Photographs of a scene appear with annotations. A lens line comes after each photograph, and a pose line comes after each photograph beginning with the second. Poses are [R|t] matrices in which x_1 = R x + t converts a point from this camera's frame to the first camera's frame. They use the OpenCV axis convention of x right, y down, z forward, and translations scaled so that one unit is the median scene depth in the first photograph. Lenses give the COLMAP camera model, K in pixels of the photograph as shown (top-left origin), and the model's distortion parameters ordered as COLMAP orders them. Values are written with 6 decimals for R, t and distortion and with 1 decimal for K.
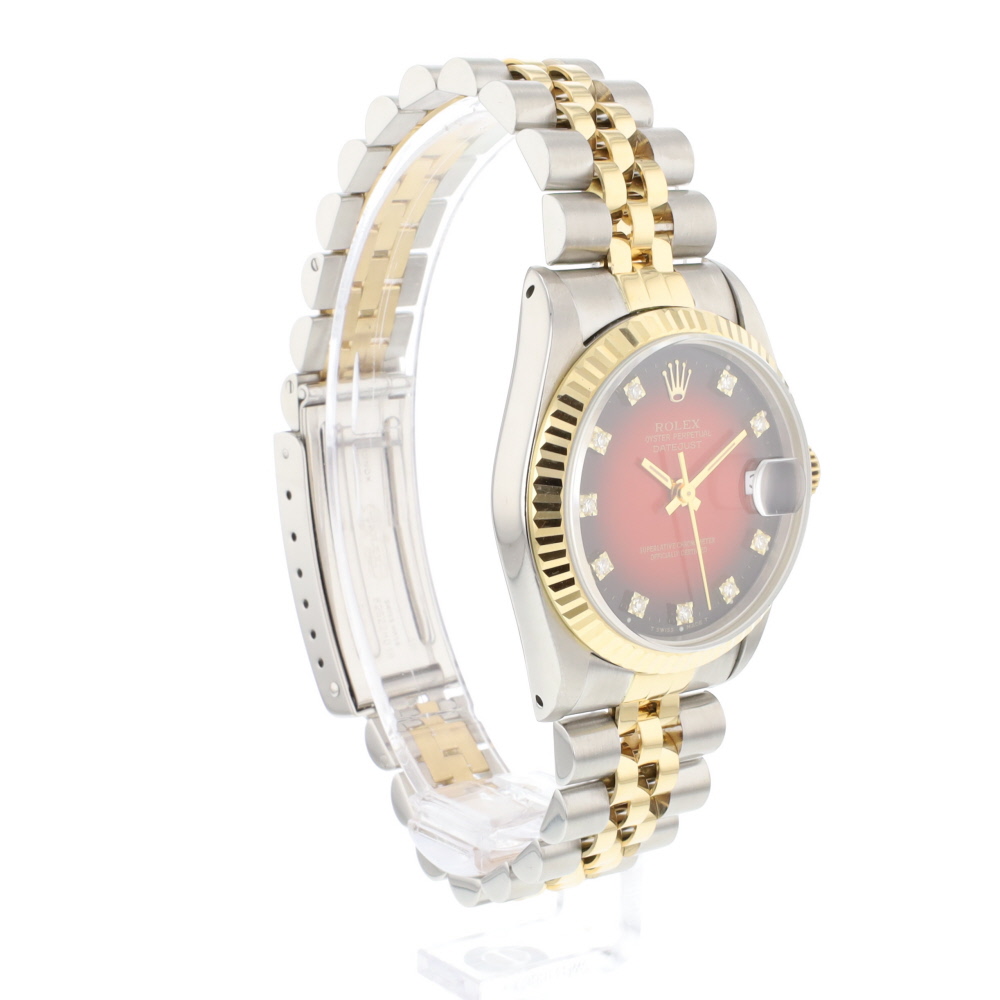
lens RADIAL K [[2352.8, 0, 500.0], [0, 2352.8, 500.0], [0, 0, 1]] dist [0.035762, -0.014763]
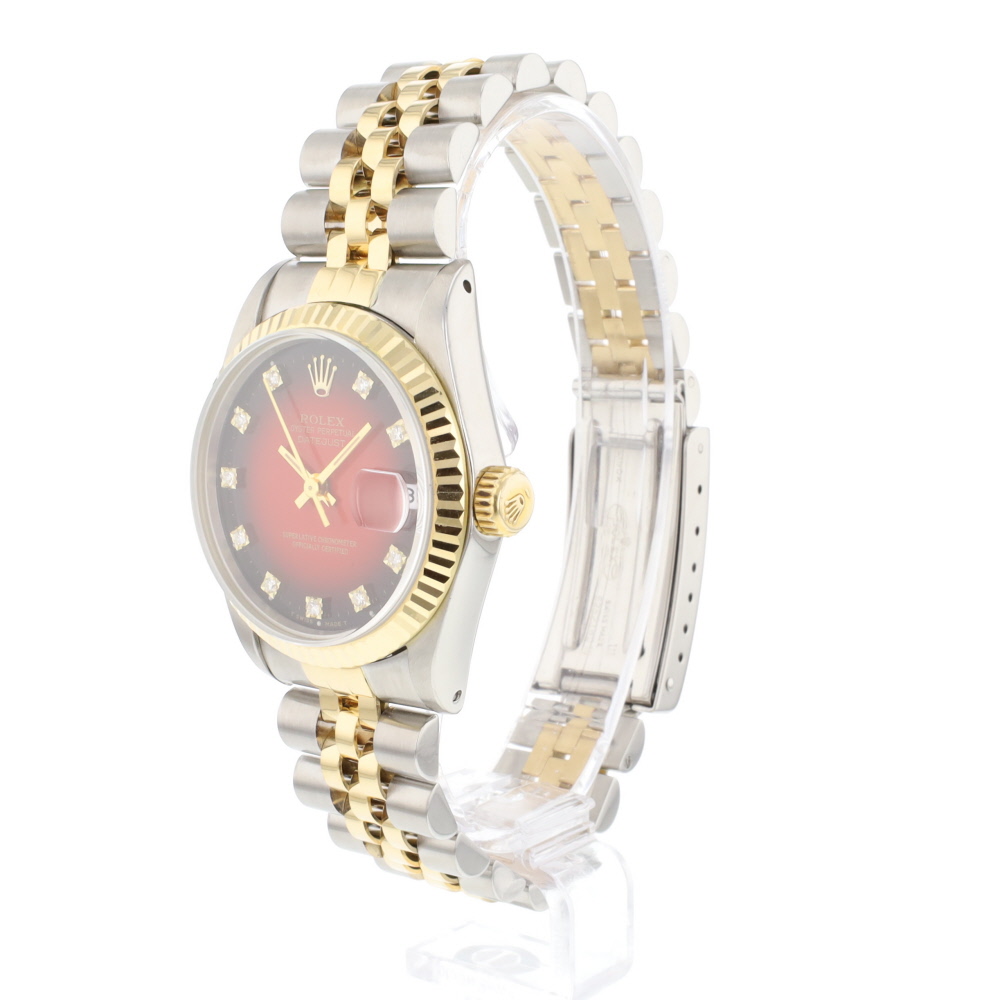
lens RADIAL K [[2352.8, 0, 500.0], [0, 2352.8, 500.0], [0, 0, 1]] dist [0.035762, -0.014763]
pose [[0.237377, 0.140856, -0.961151, 1.063834], [-0.149757, 0.982910, 0.107059, -0.117165], [0.959805, 0.118525, 0.254414, 0.822186]]
